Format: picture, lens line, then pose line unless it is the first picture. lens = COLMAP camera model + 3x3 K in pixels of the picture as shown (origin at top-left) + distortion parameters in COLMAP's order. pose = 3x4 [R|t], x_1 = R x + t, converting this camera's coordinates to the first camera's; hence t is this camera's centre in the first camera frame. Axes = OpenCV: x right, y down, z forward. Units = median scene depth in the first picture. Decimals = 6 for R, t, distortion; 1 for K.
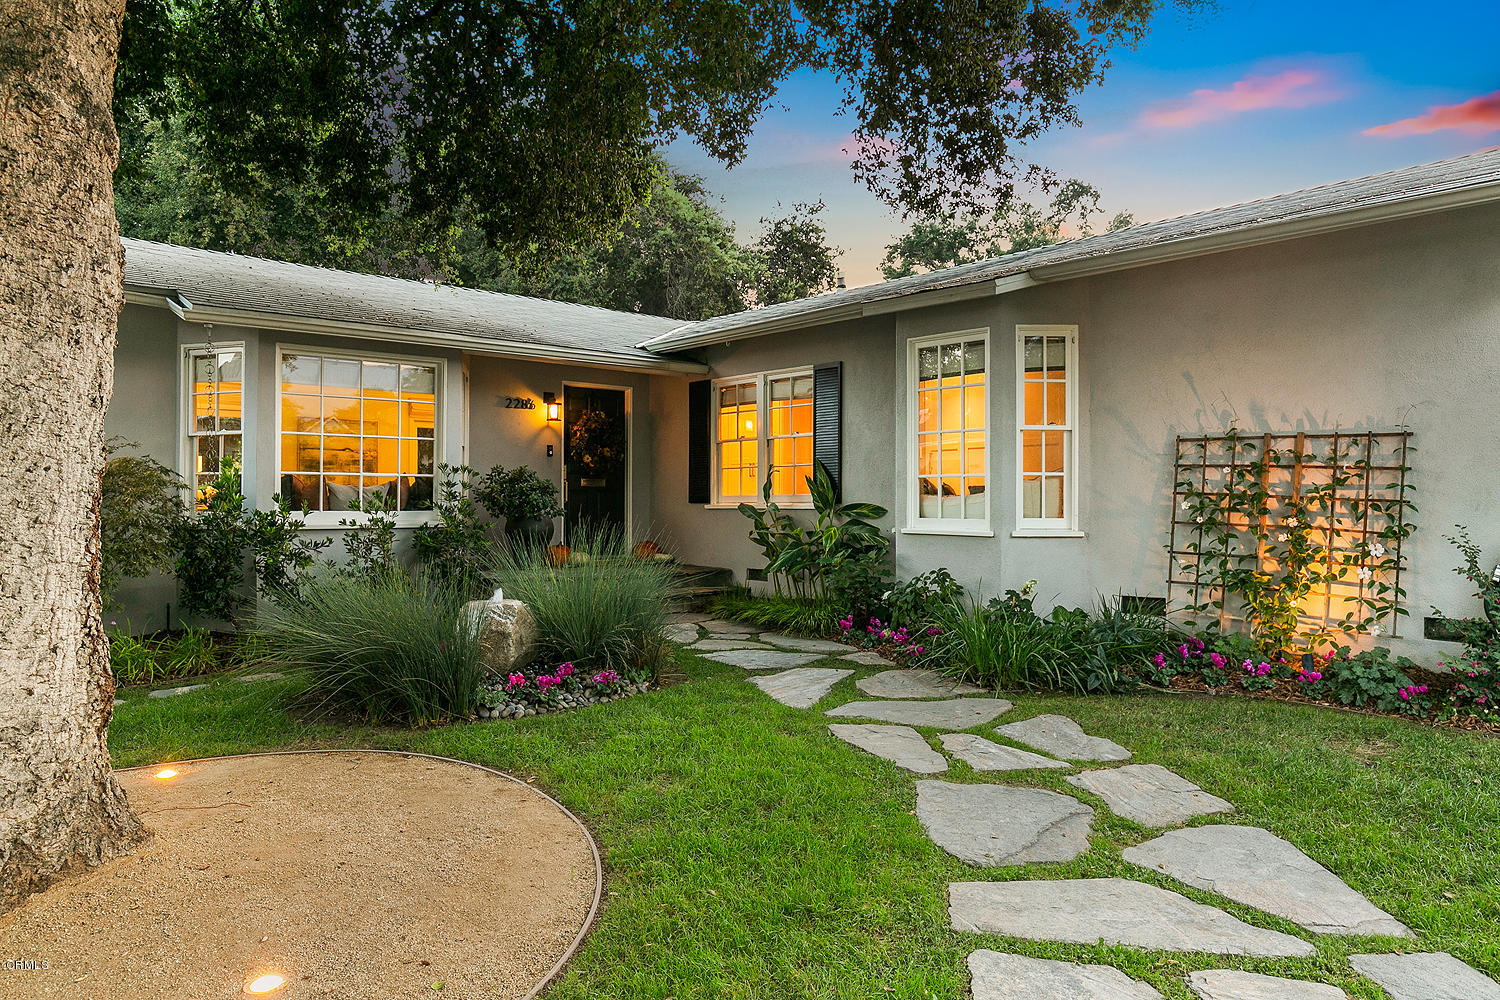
lens RADIAL K [[1057.6, 0, 757.4], [0, 1057.6, 497.1], [0, 0, 1]] dist [0.003936, -0.012983]
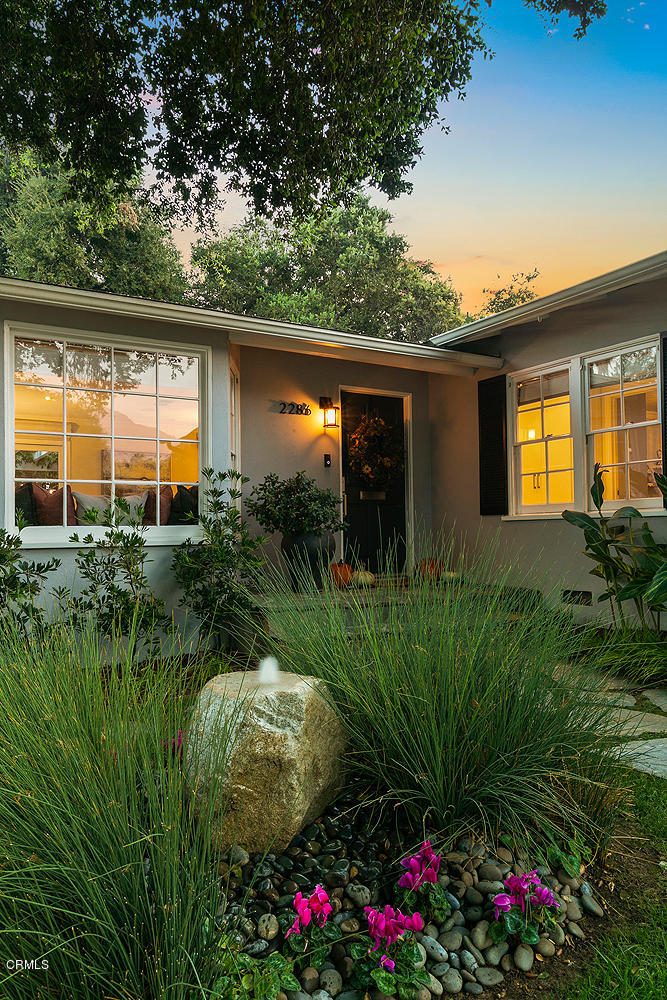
lens RADIAL K [[705.1, 0, 324.1], [0, 705.1, 527.9], [0, 0, 1]] dist [0.003936, -0.012983]
pose [[0.984713, -0.016058, -0.173442, -0.102123], [0.016373, 0.999866, 0.000385, 0.015573], [0.173412, -0.003219, 0.984844, 0.432161]]
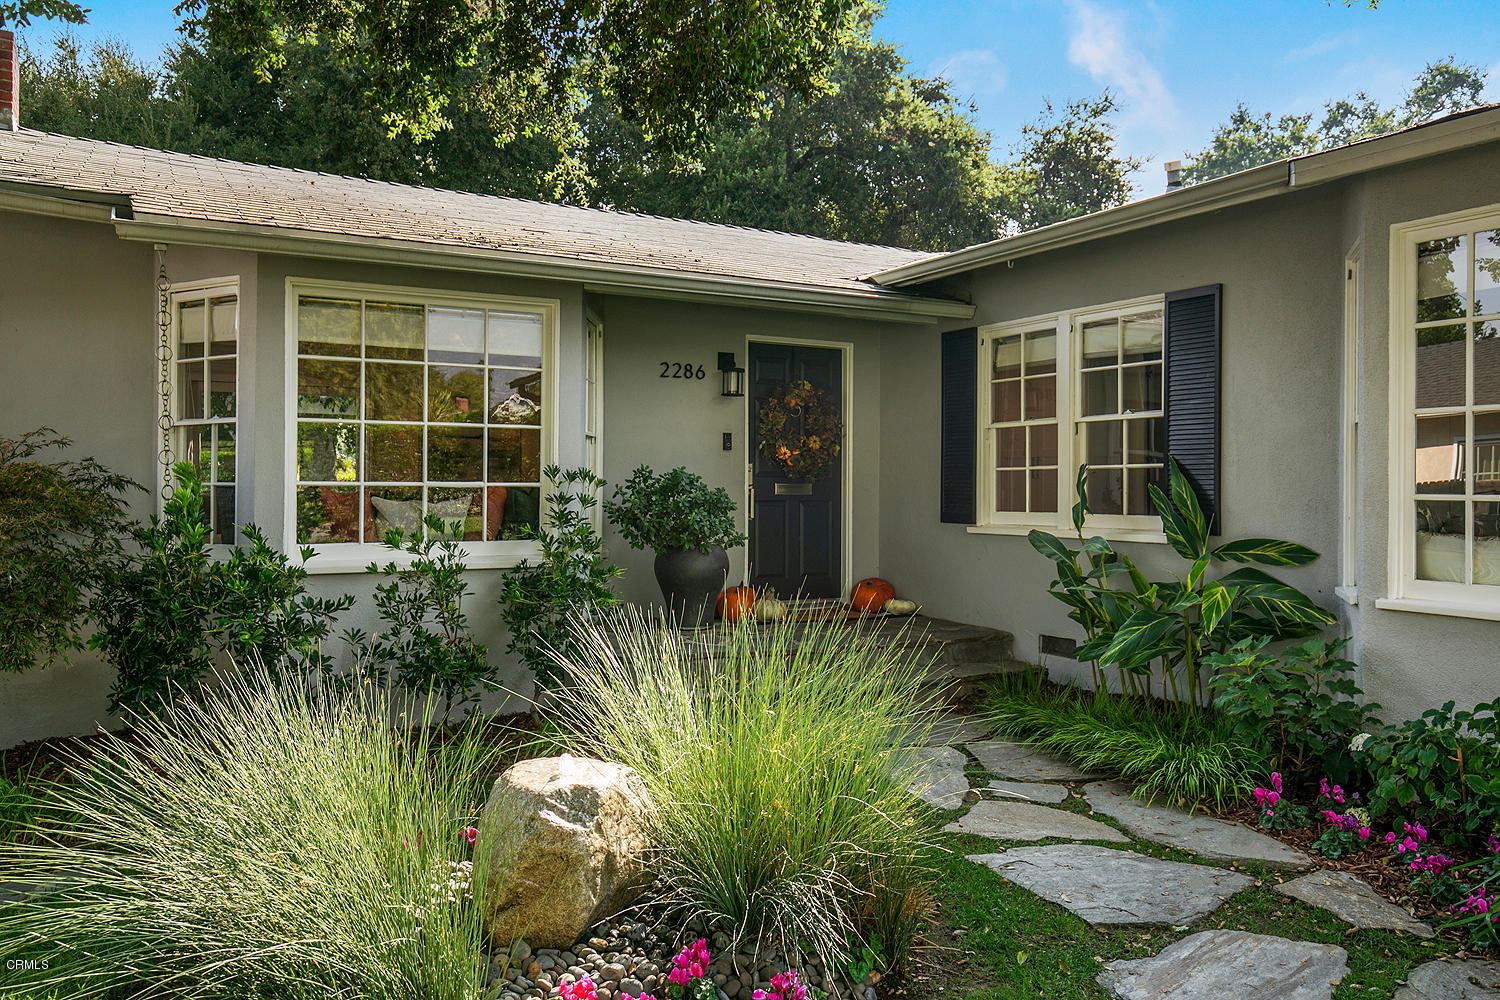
lens RADIAL K [[1163.8, 0, 749.4], [0, 1163.8, 495.6], [0, 0, 1]] dist [0.012733, -0.003878]
pose [[0.977982, 0.005403, -0.208619, -0.034959], [-0.002345, 0.999886, 0.014904, -0.023153], [0.208676, -0.014087, 0.977883, 0.323318]]
